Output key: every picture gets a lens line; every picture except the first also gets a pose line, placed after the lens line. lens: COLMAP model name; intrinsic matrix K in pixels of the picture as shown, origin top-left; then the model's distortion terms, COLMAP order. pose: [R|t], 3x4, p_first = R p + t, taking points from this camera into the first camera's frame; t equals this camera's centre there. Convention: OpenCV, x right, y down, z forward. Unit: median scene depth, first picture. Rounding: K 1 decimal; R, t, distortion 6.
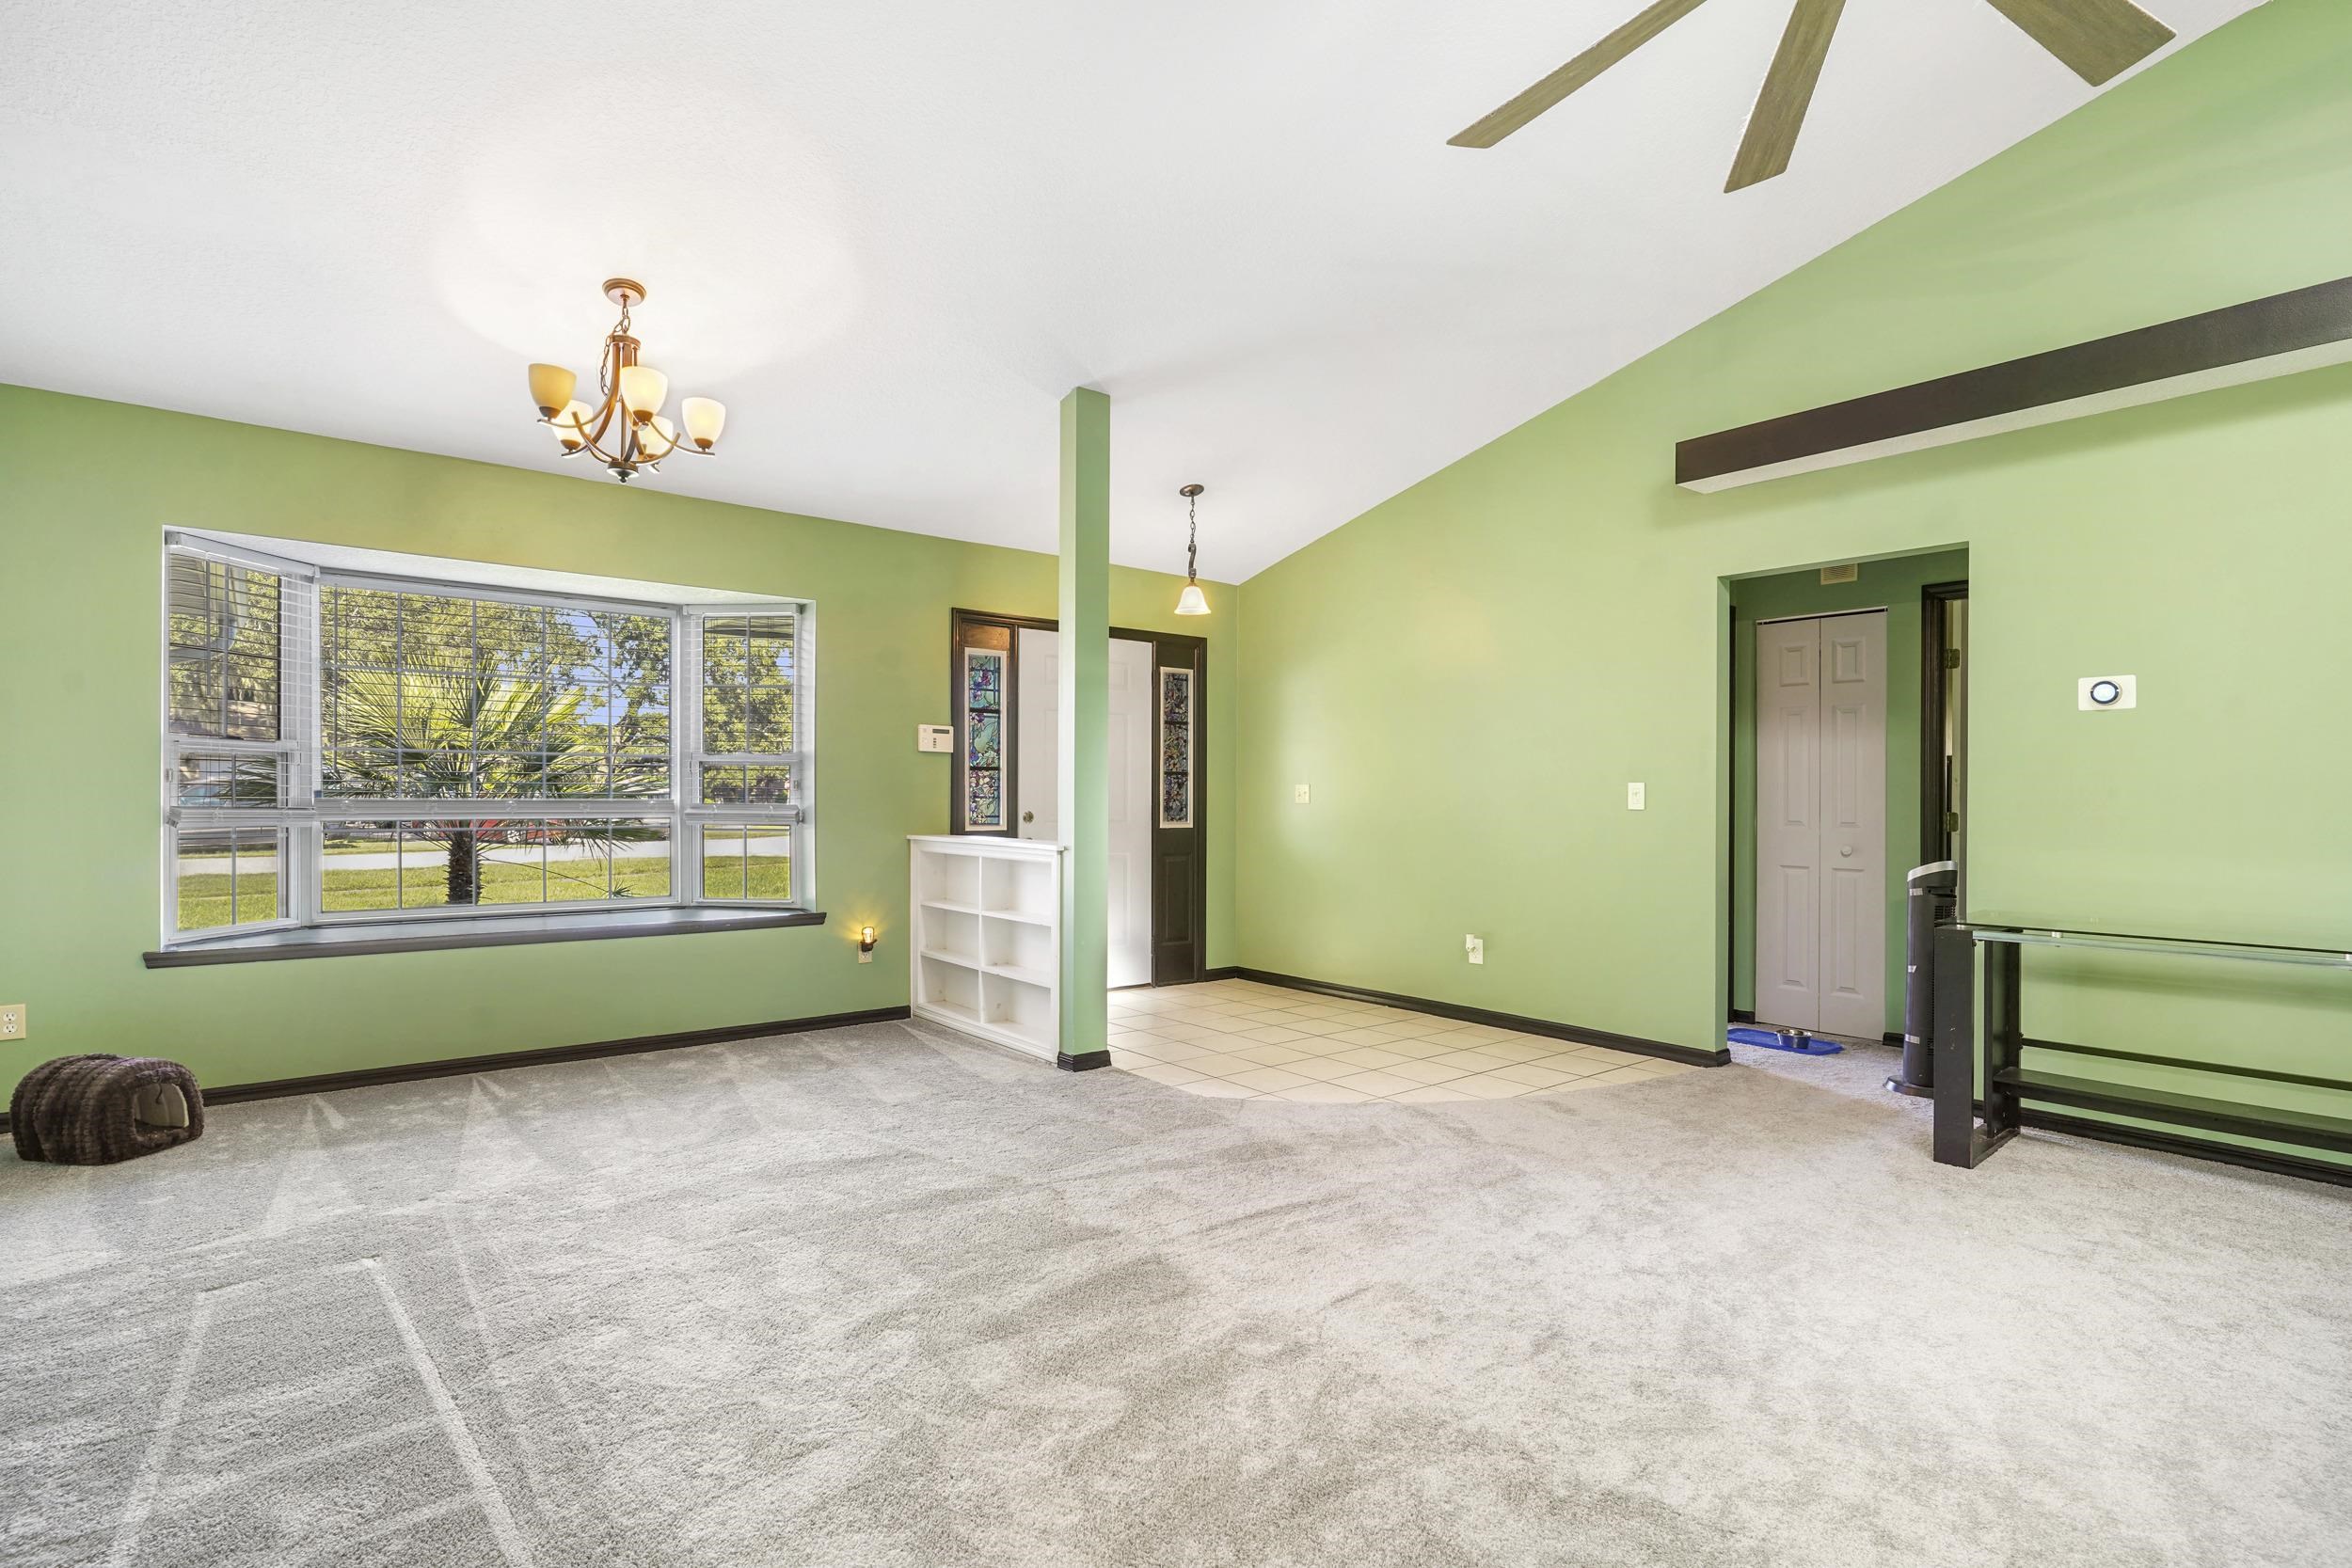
lens RADIAL K [[1141.5, 0, 1176.0], [0, 1141.5, 784.0], [0, 0, 1]] dist [0.000867, 0.000917]
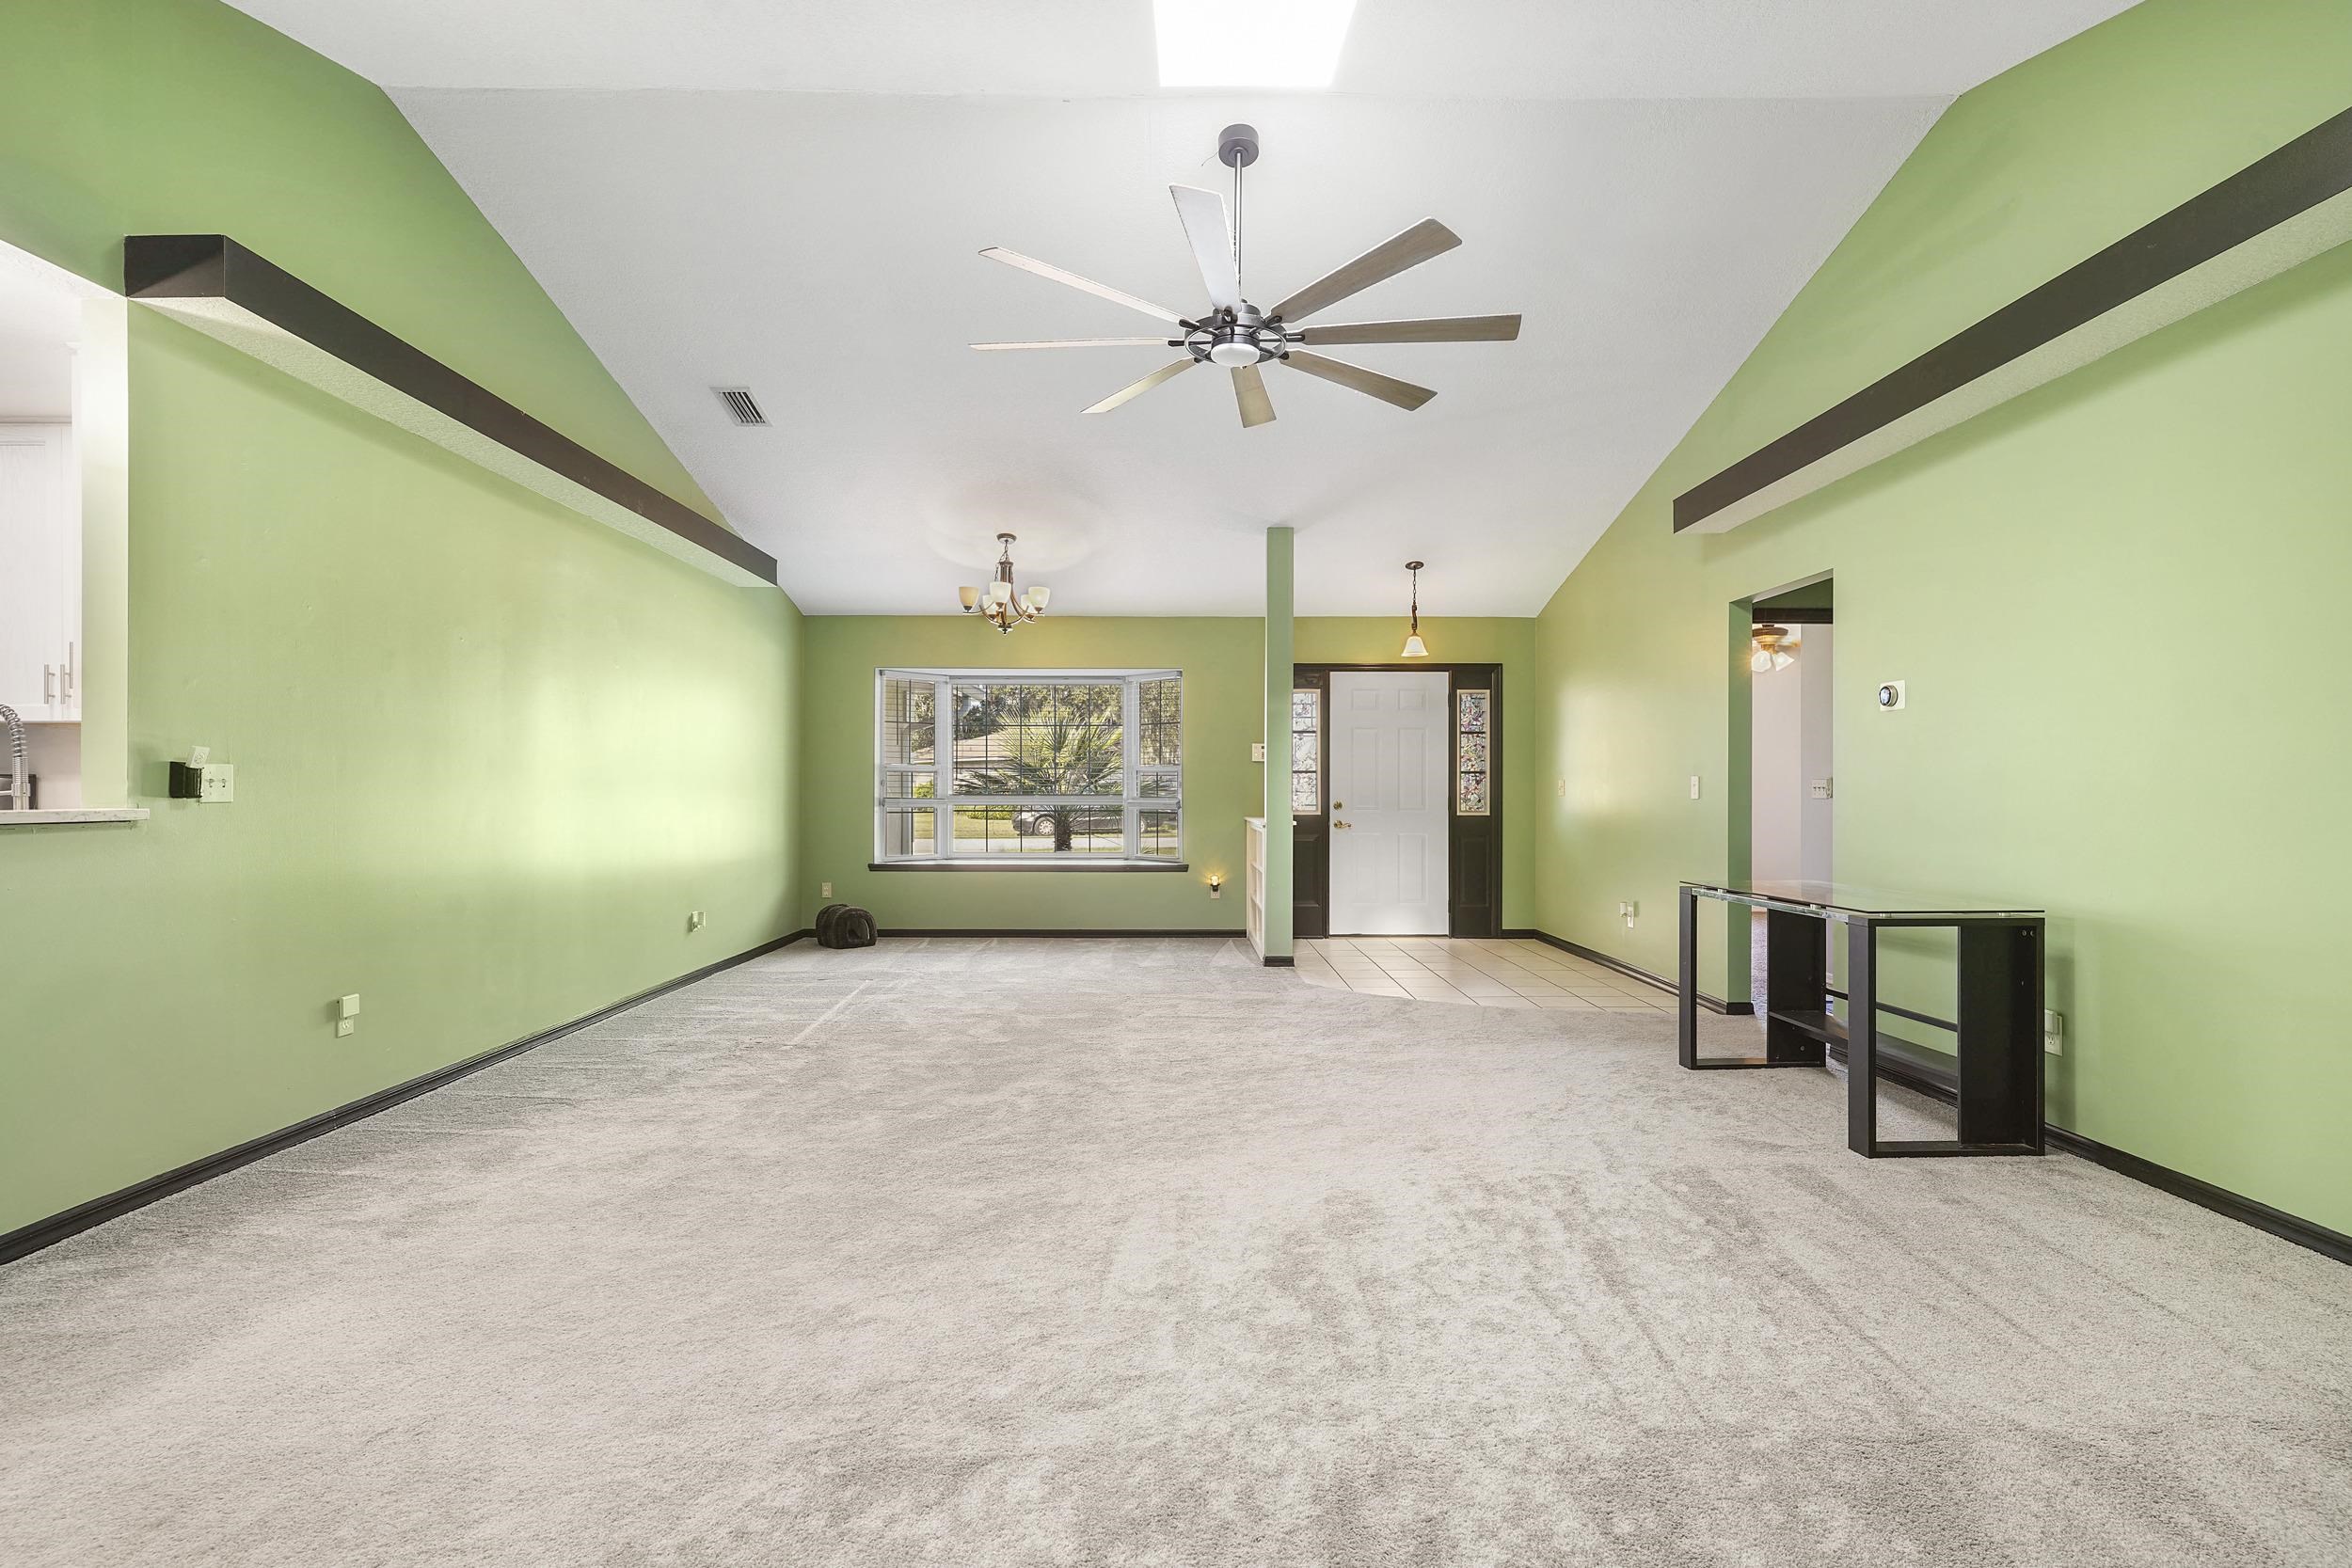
lens RADIAL K [[1141.5, 0, 1176.0], [0, 1141.5, 784.0], [0, 0, 1]] dist [0.000867, 0.000917]
pose [[0.781693, -0.009435, -0.623592, 0.655918], [0.011597, 0.999933, -0.000592, 0.000892], [0.623555, -0.006769, 0.781750, -0.246857]]
